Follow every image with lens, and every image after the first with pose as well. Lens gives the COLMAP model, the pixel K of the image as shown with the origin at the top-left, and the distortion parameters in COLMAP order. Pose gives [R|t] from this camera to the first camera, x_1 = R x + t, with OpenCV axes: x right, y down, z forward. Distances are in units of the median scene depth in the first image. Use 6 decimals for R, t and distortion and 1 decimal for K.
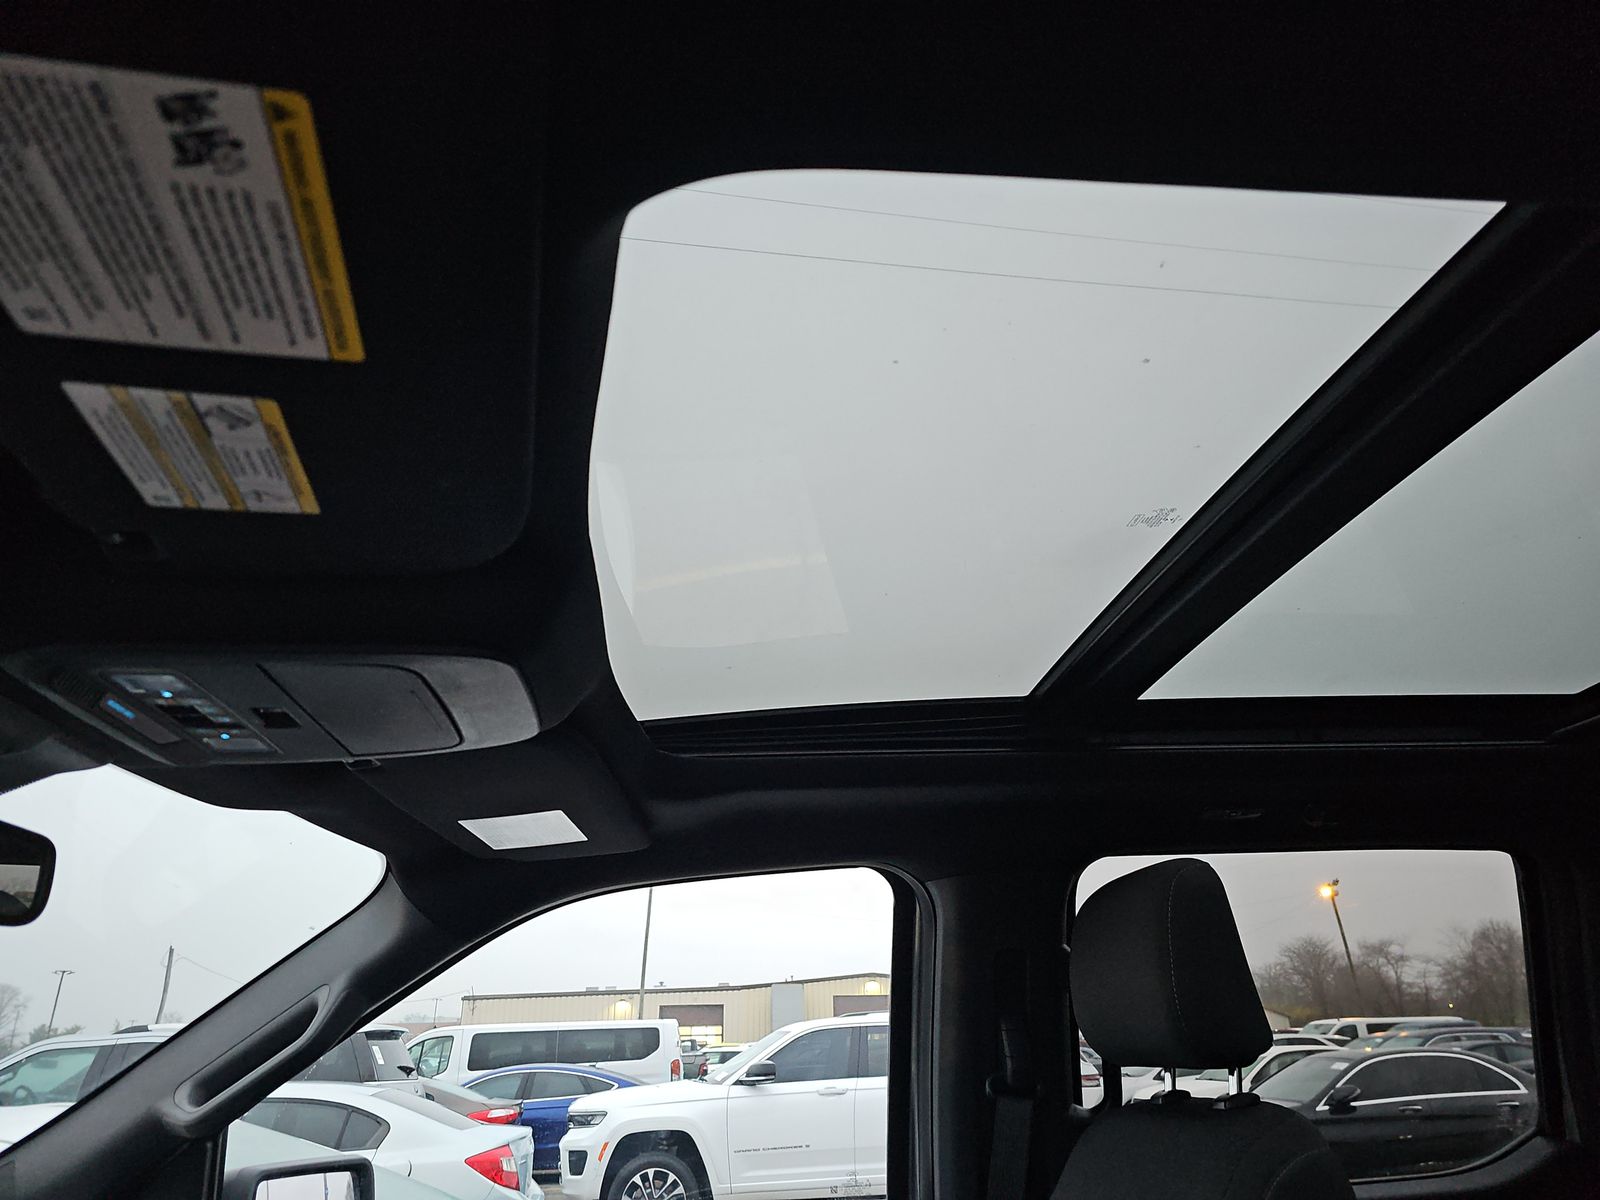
lens RADIAL K [[1017.2, 0, 800.0], [0, 1017.2, 600.0], [0, 0, 1]] dist [0.044789, -0.001369]
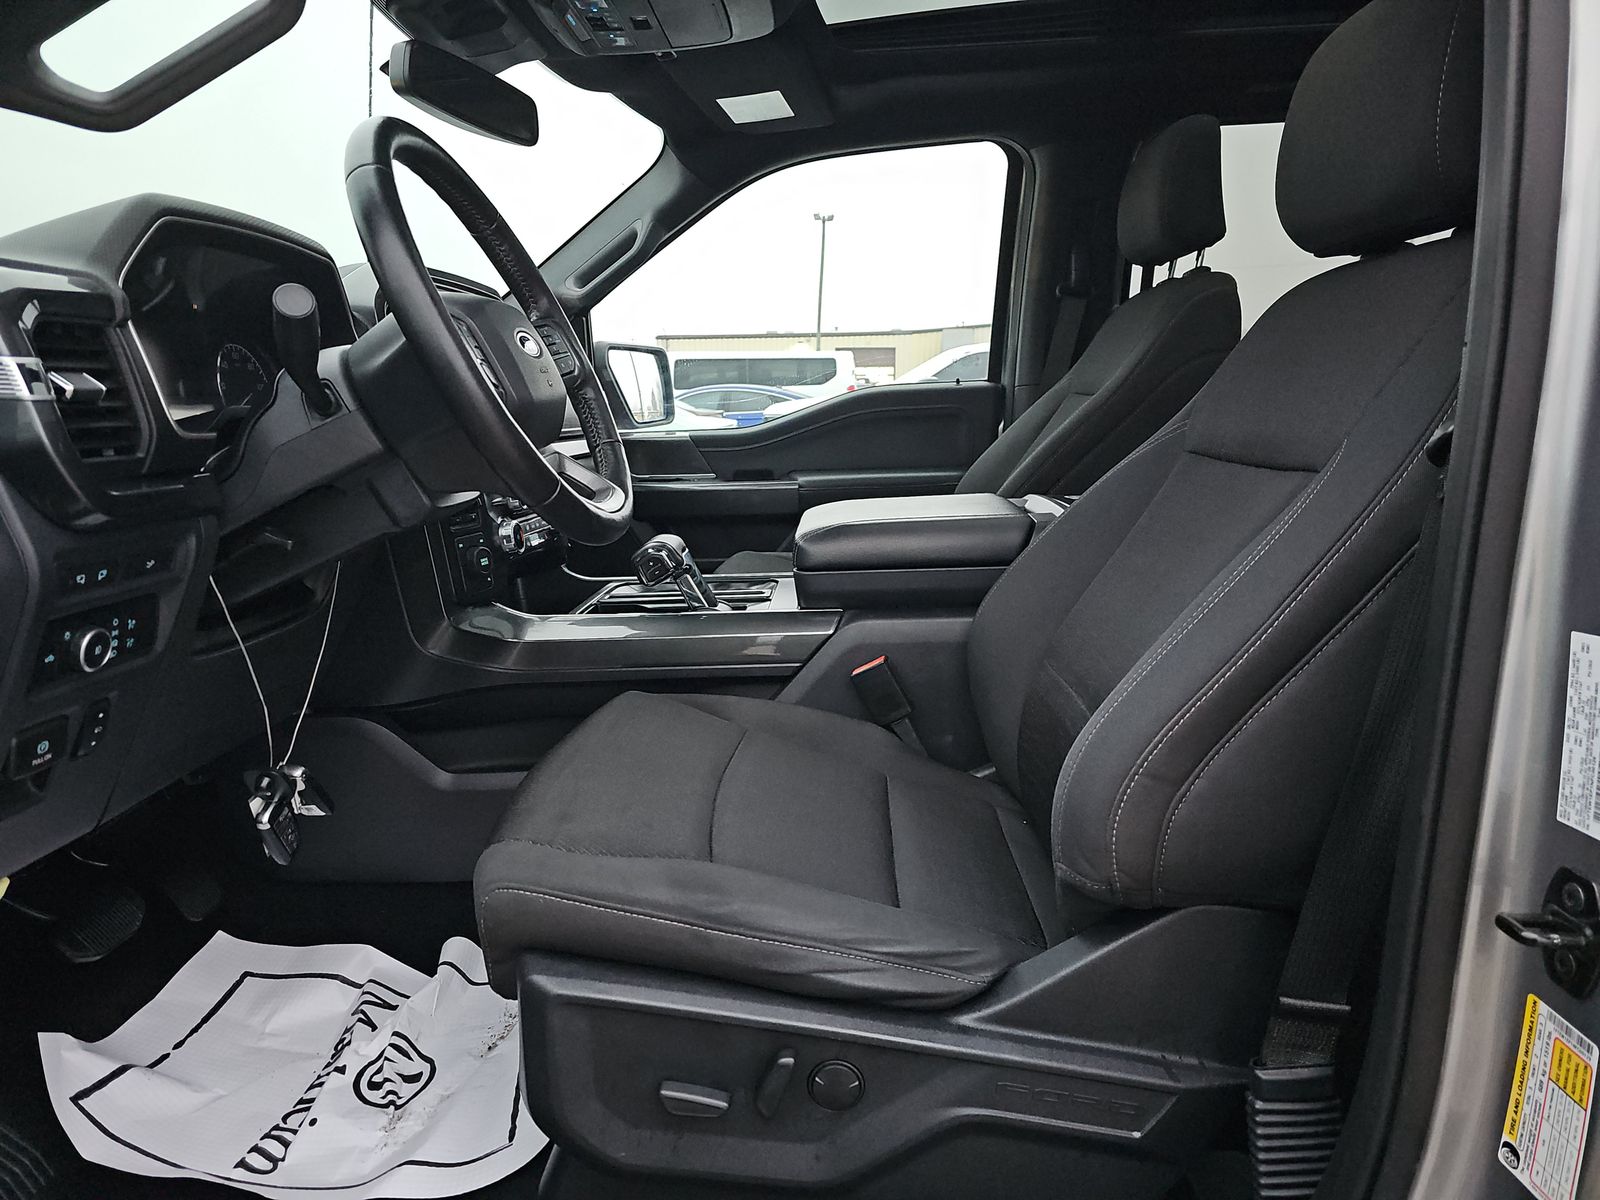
lens RADIAL K [[1017.2, 0, 800.0], [0, 1017.2, 600.0], [0, 0, 1]] dist [0.044789, -0.001369]
pose [[0.987136, 0.050058, -0.151846, 0.060980], [0.047008, 0.816881, 0.574888, -0.048860], [0.152818, -0.574631, 0.804019, -0.581031]]
